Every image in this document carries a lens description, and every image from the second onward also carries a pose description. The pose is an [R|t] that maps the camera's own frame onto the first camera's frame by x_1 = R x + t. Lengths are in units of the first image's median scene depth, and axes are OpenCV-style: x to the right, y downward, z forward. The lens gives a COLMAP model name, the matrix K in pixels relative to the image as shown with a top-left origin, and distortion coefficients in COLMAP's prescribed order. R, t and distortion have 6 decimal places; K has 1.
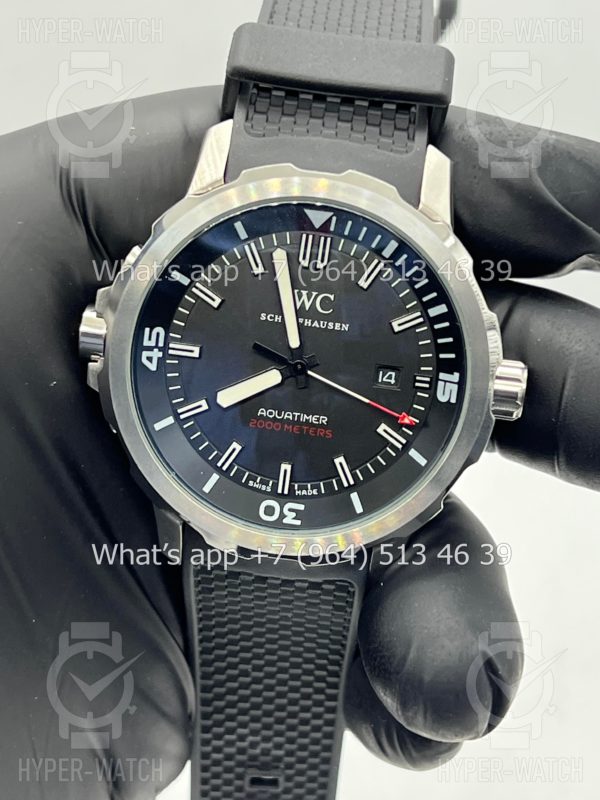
lens RADIAL K [[1813.3, 0, 300.0], [0, 1813.3, 400.0], [0, 0, 1]] dist [0.349755, 0.110068]
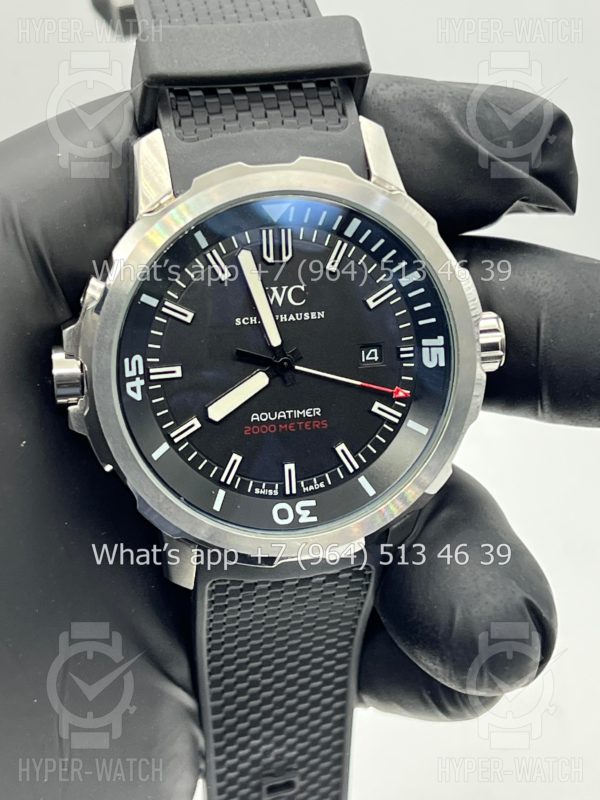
lens RADIAL K [[1813.3, 0, 300.0], [0, 1813.3, 400.0], [0, 0, 1]] dist [0.349755, 0.110068]
pose [[0.959686, -0.217748, 0.177733, -0.169975], [0.214163, 0.976005, 0.039349, -0.035918], [-0.182037, 0.000302, 0.983292, 0.034867]]
